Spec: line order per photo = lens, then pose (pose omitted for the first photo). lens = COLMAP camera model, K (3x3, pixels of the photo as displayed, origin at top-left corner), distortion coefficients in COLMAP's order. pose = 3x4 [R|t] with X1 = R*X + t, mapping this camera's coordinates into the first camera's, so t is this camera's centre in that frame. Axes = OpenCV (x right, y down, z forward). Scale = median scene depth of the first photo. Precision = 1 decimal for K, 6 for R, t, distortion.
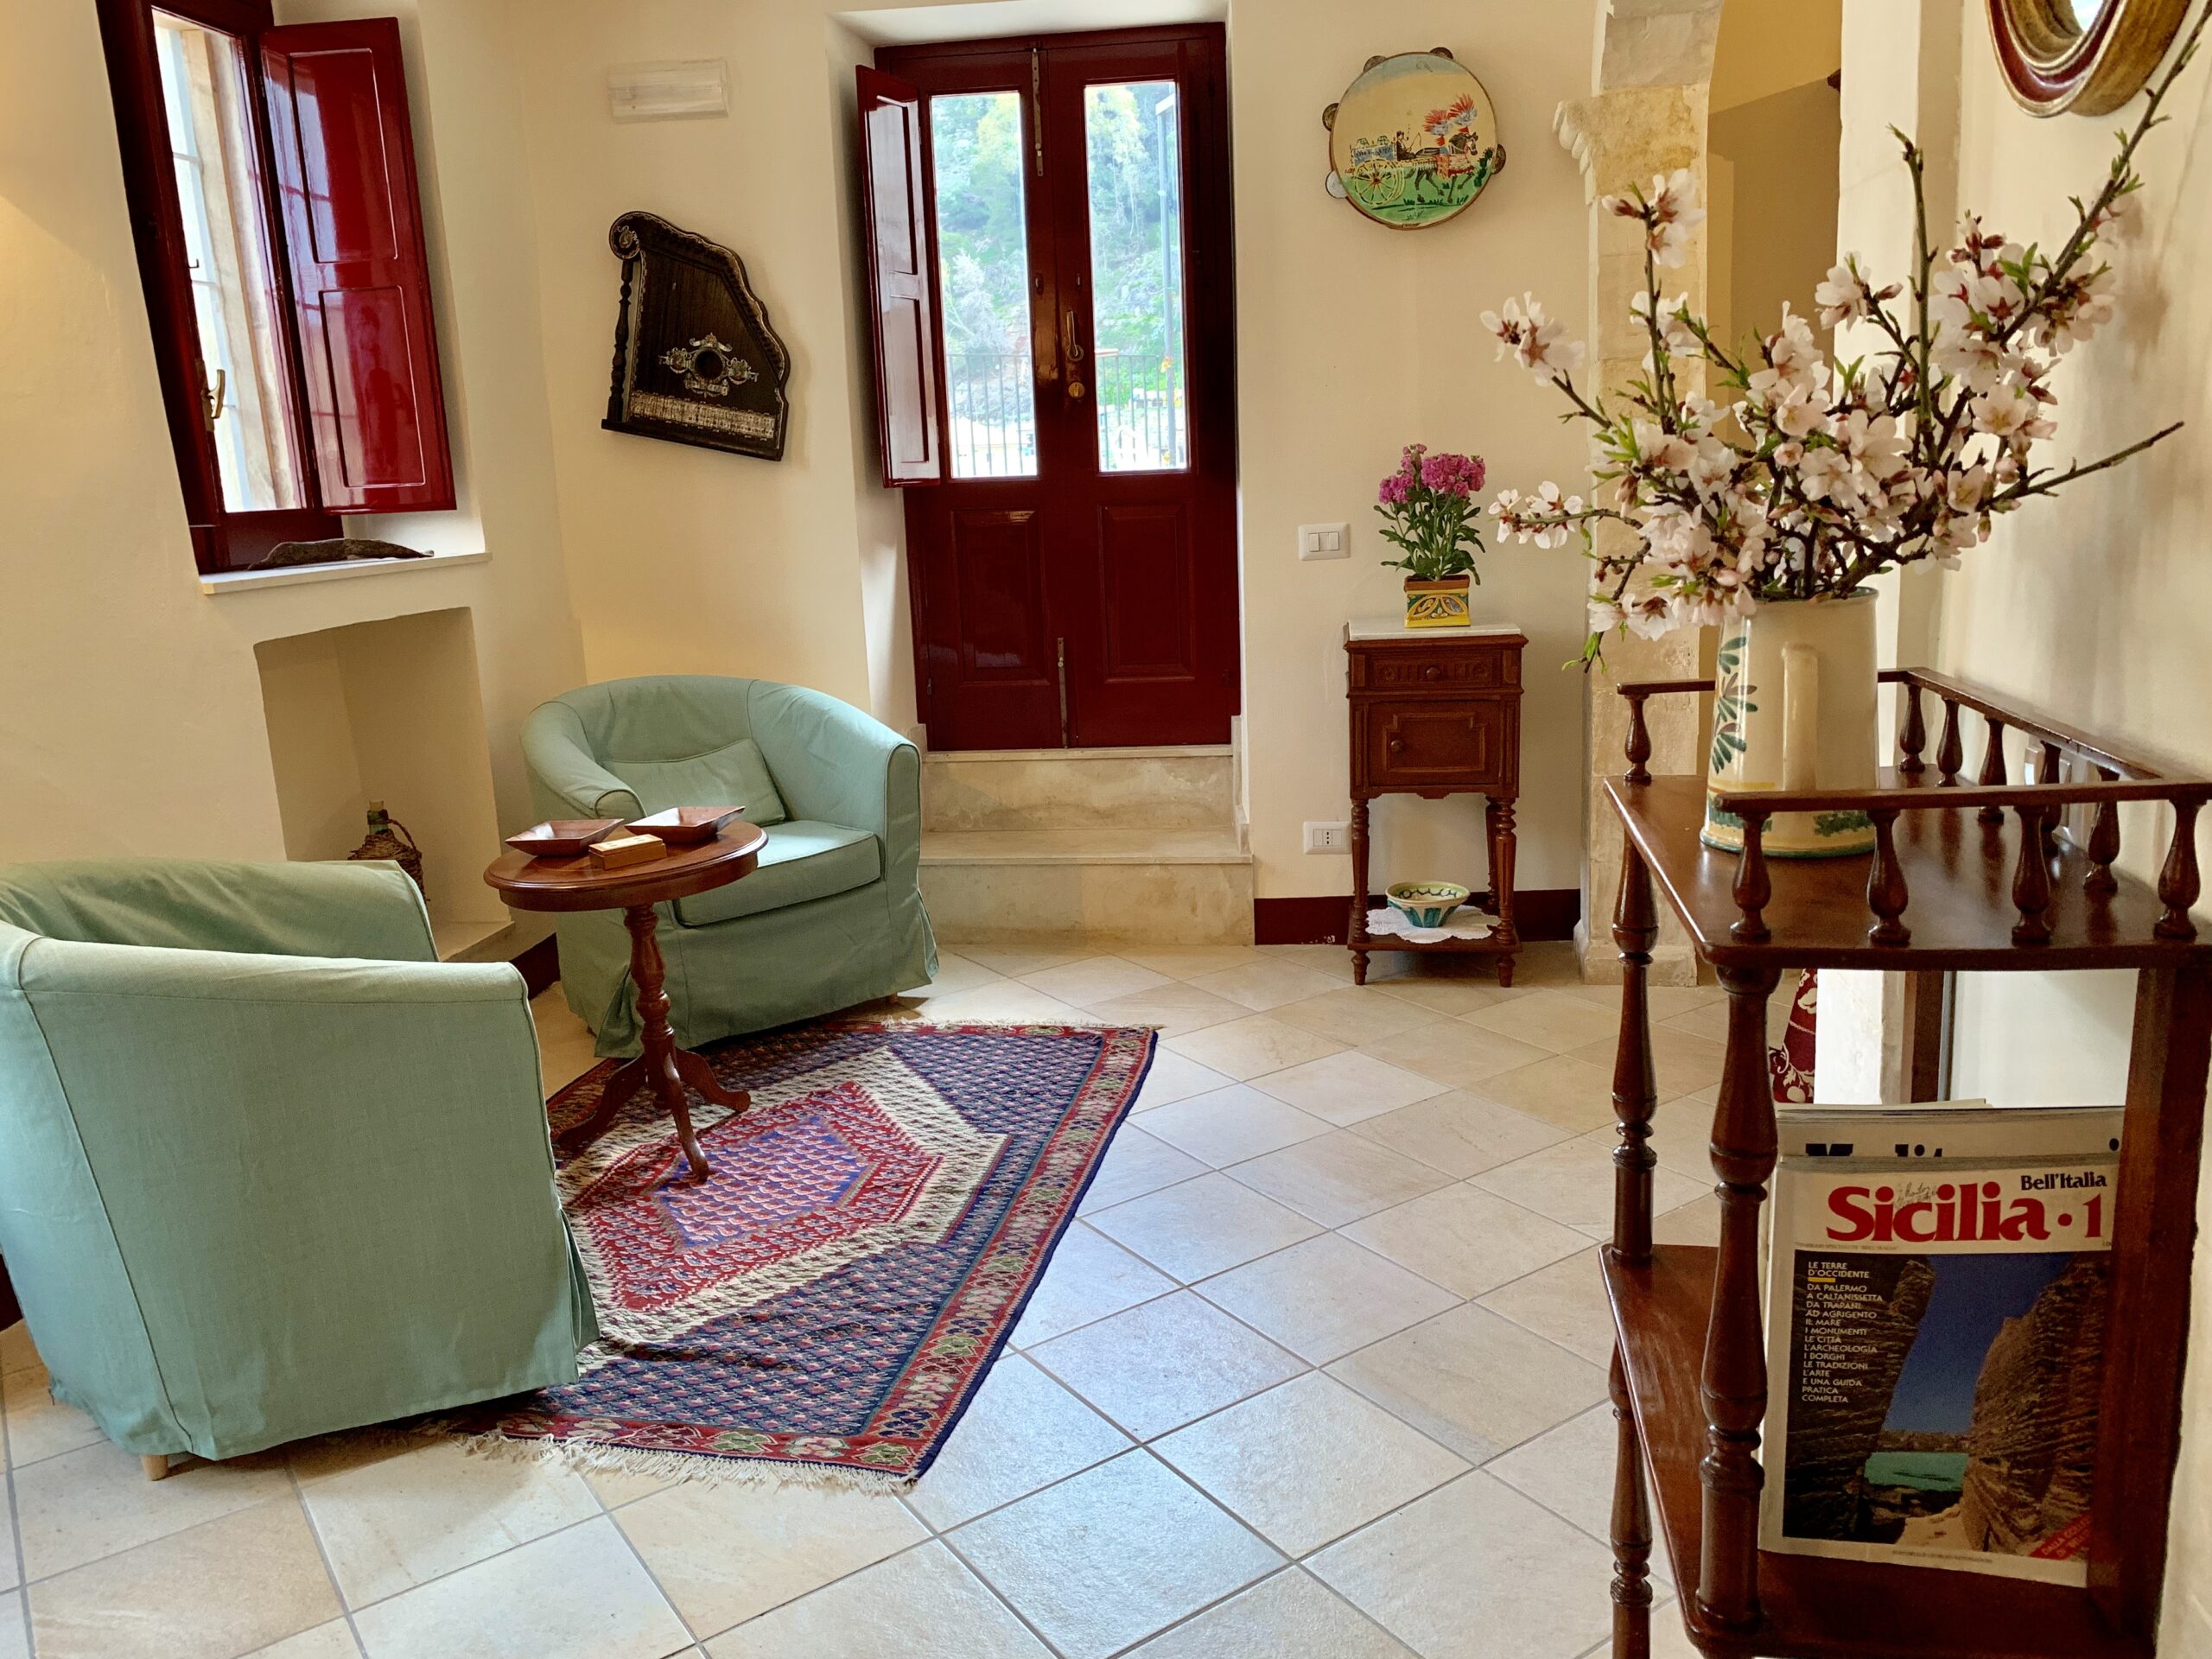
lens RADIAL K [[1701.6, 0, 1092.7], [0, 1701.6, 831.2], [0, 0, 1]] dist [0.025570, -0.033516]
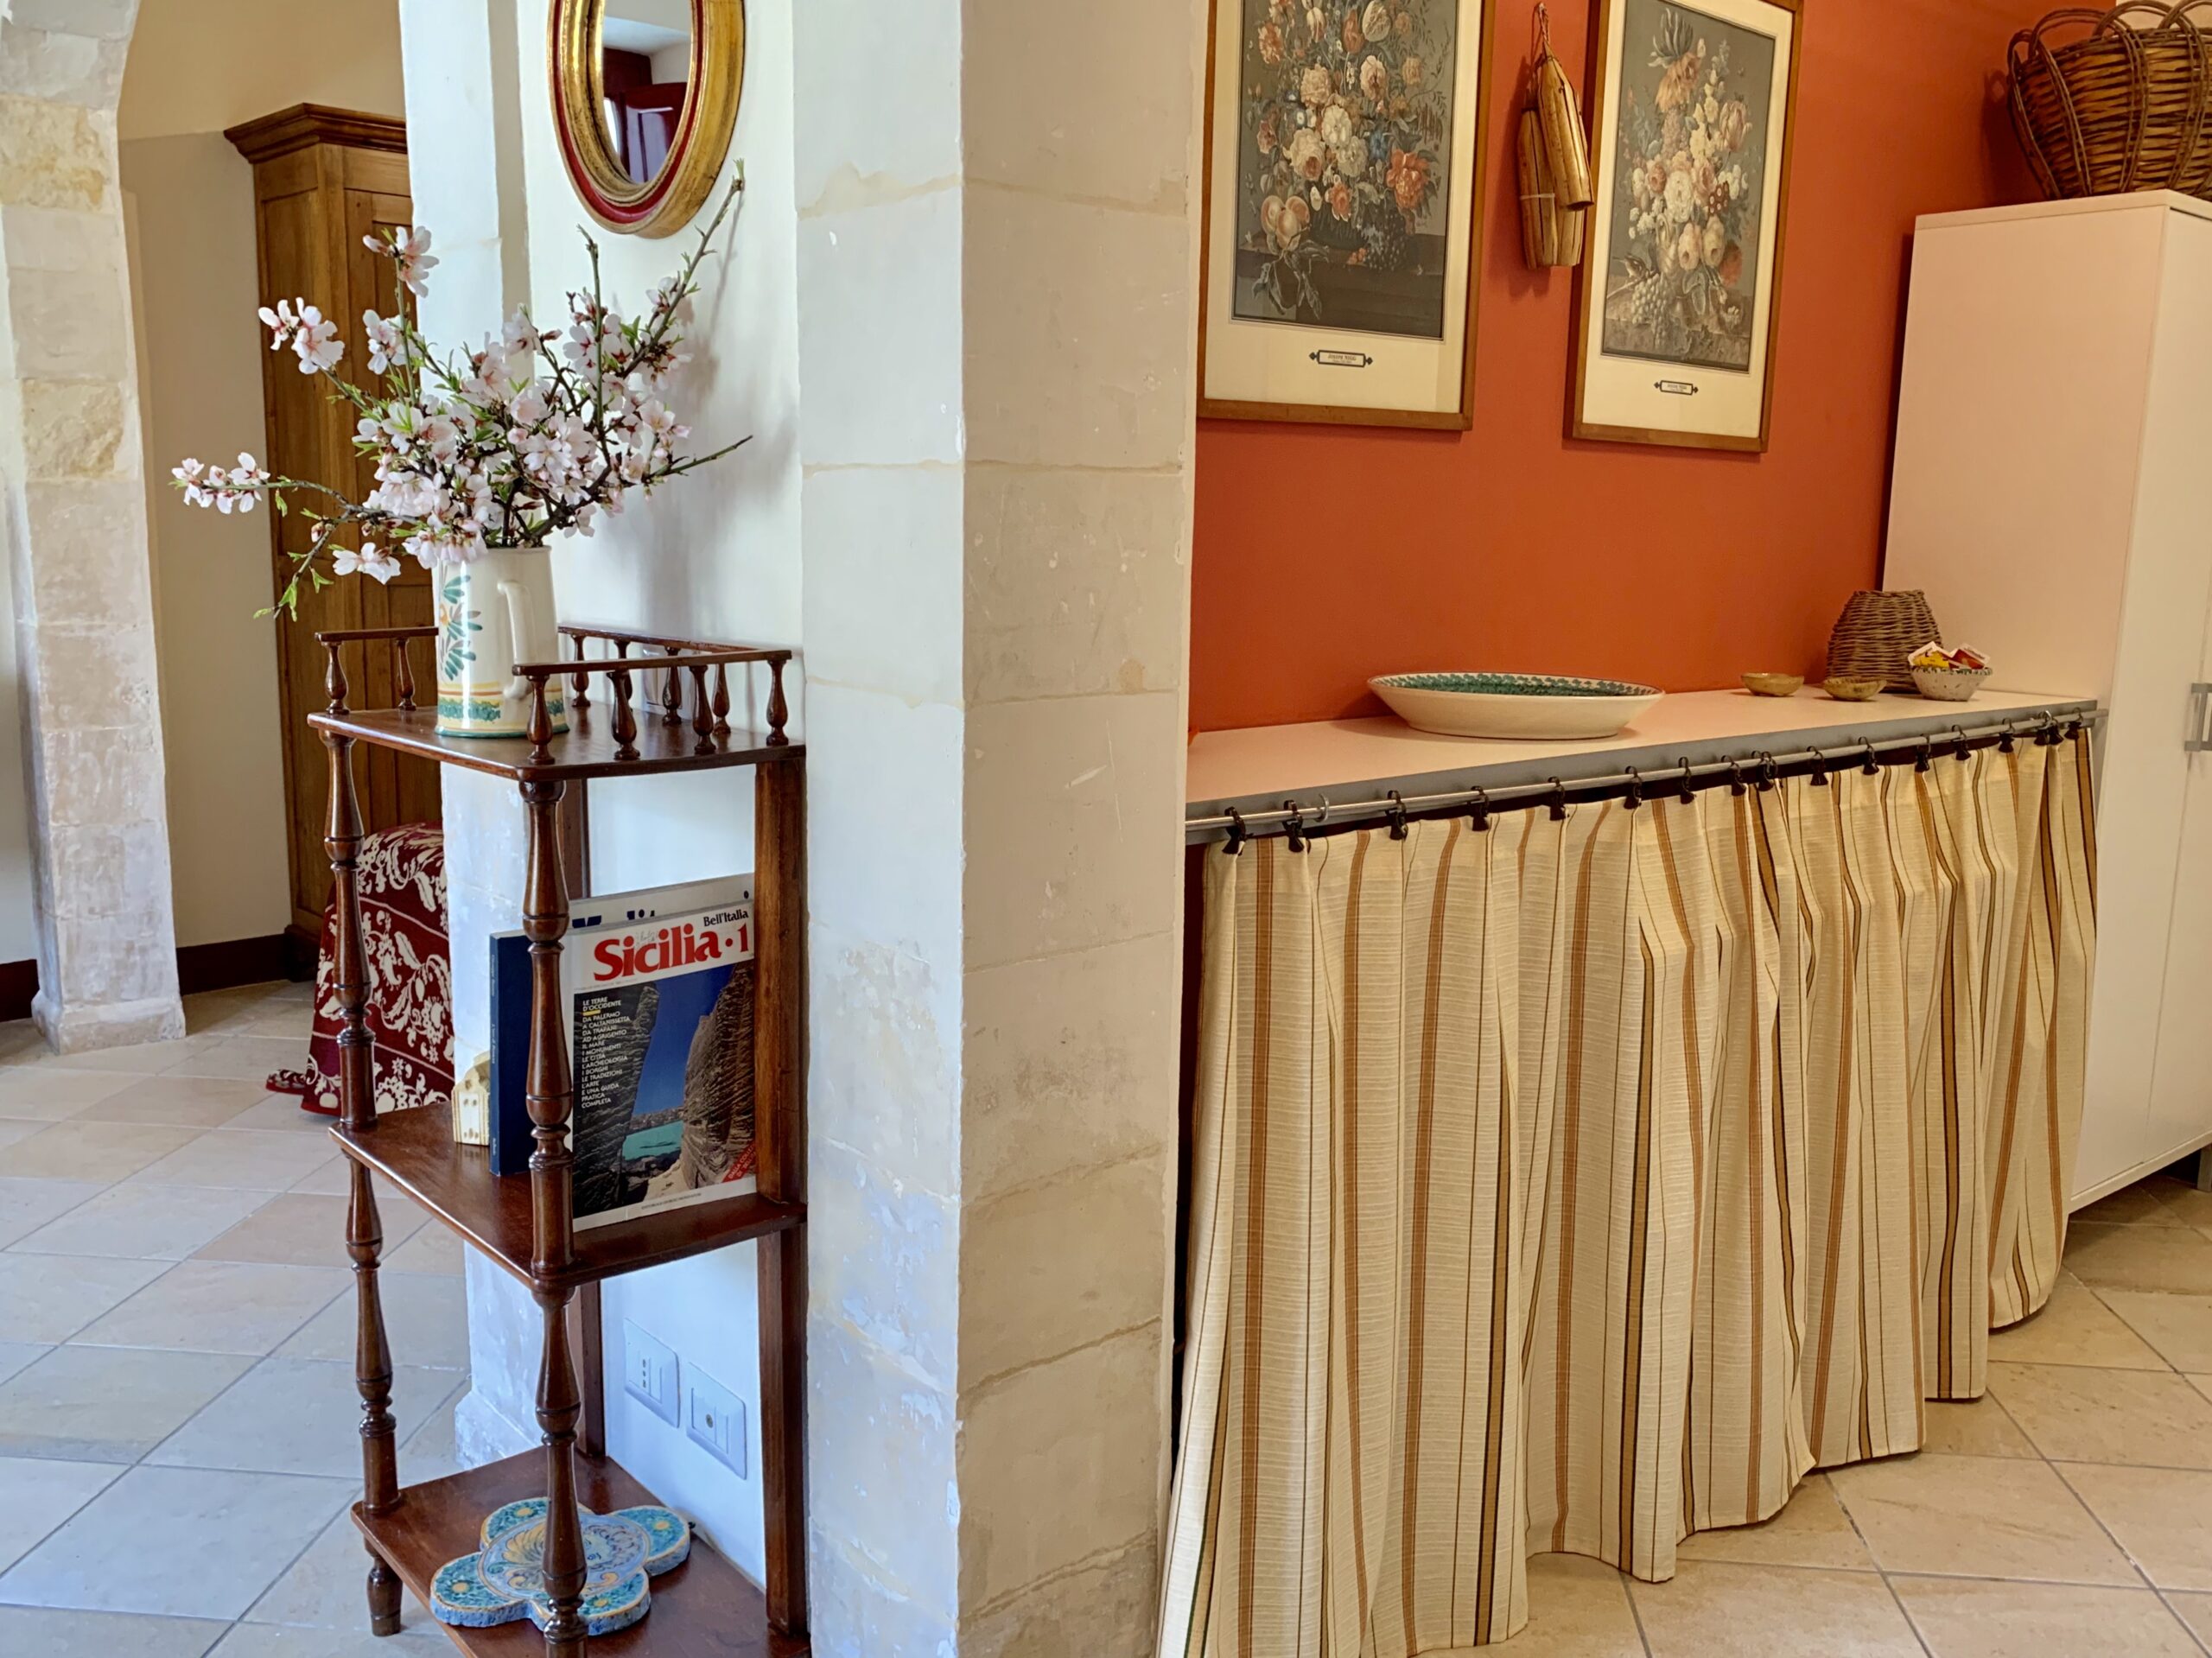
lens RADIAL K [[1701.6, 0, 1114.7], [0, 1701.6, 836.1], [0, 0, 1]] dist [0.025570, -0.033516]
pose [[0.635448, -0.083668, 0.767597, -0.372329], [0.108321, 0.993941, 0.018667, 0.130579], [-0.764508, 0.071285, 0.640661, -0.260708]]
